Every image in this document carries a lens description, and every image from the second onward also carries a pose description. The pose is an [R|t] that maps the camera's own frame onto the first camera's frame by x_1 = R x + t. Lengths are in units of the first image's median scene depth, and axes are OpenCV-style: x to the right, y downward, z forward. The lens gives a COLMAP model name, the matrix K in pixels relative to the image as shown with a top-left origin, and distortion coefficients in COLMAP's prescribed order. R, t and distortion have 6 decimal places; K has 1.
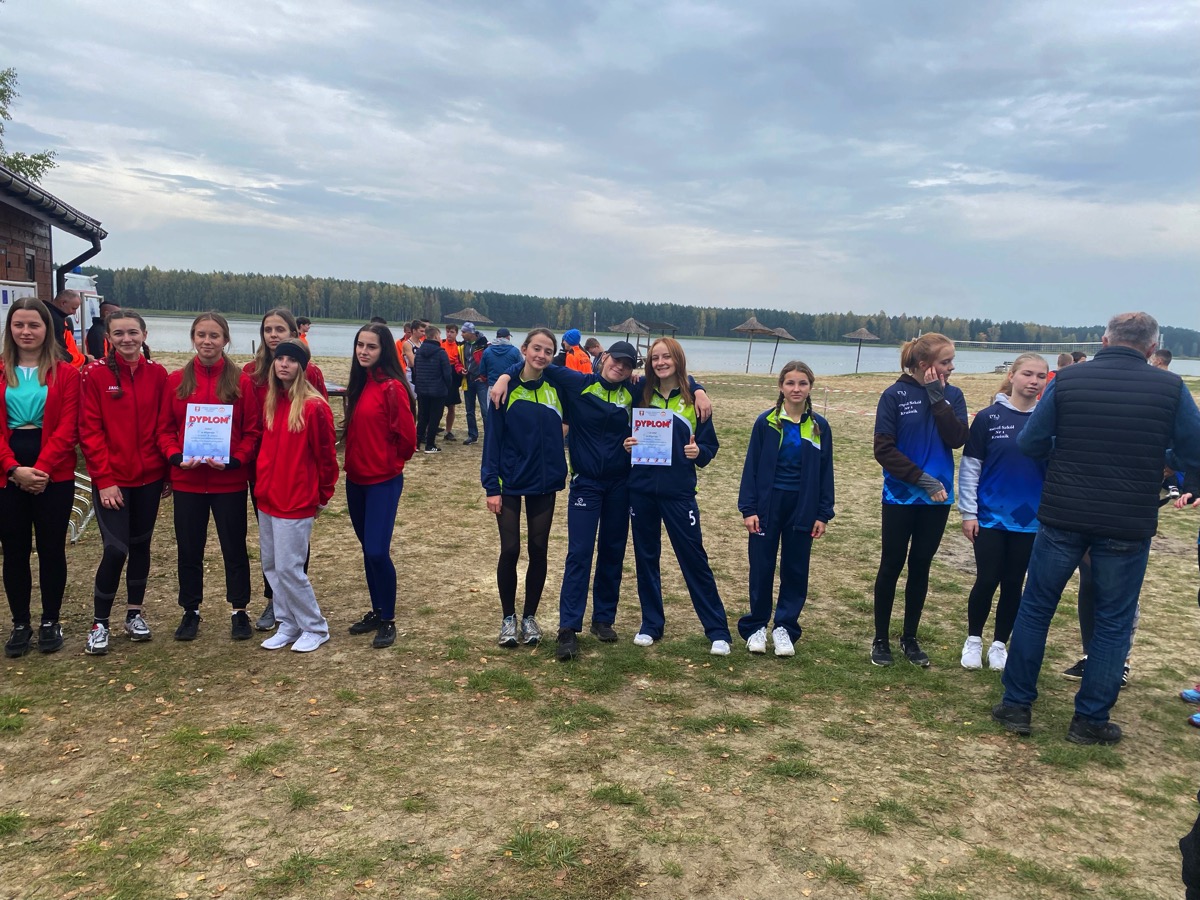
lens RADIAL K [[905.5, 0, 616.3], [0, 905.5, 453.6], [0, 0, 1]] dist [0.004048, -0.008696]
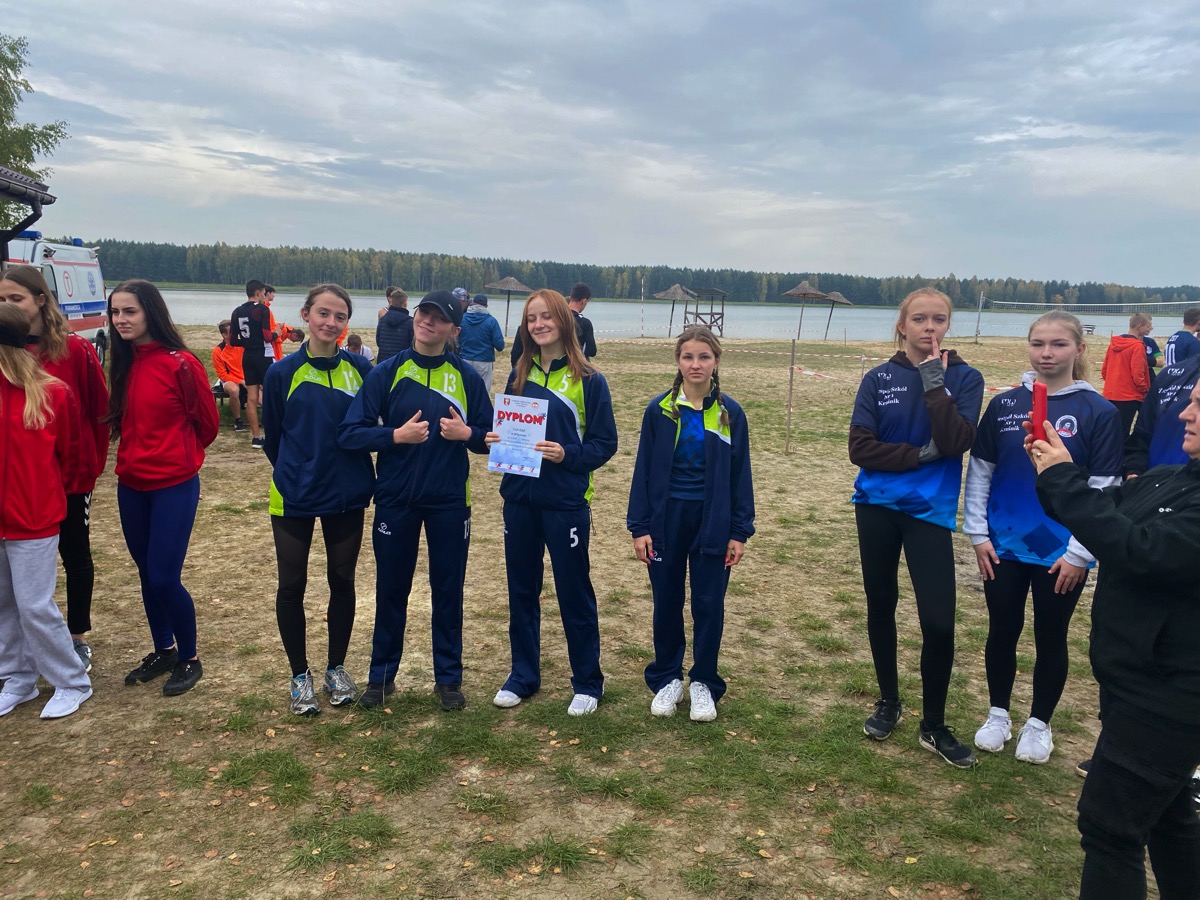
lens RADIAL K [[915.7, 0, 618.6], [0, 915.7, 405.0], [0, 0, 1]] dist [0.005310, -0.000970]
pose [[0.997690, -0.007452, -0.067515, 0.115809], [0.006135, 0.999787, -0.019686, -0.014904], [0.067647, 0.019227, 0.997524, 0.157658]]
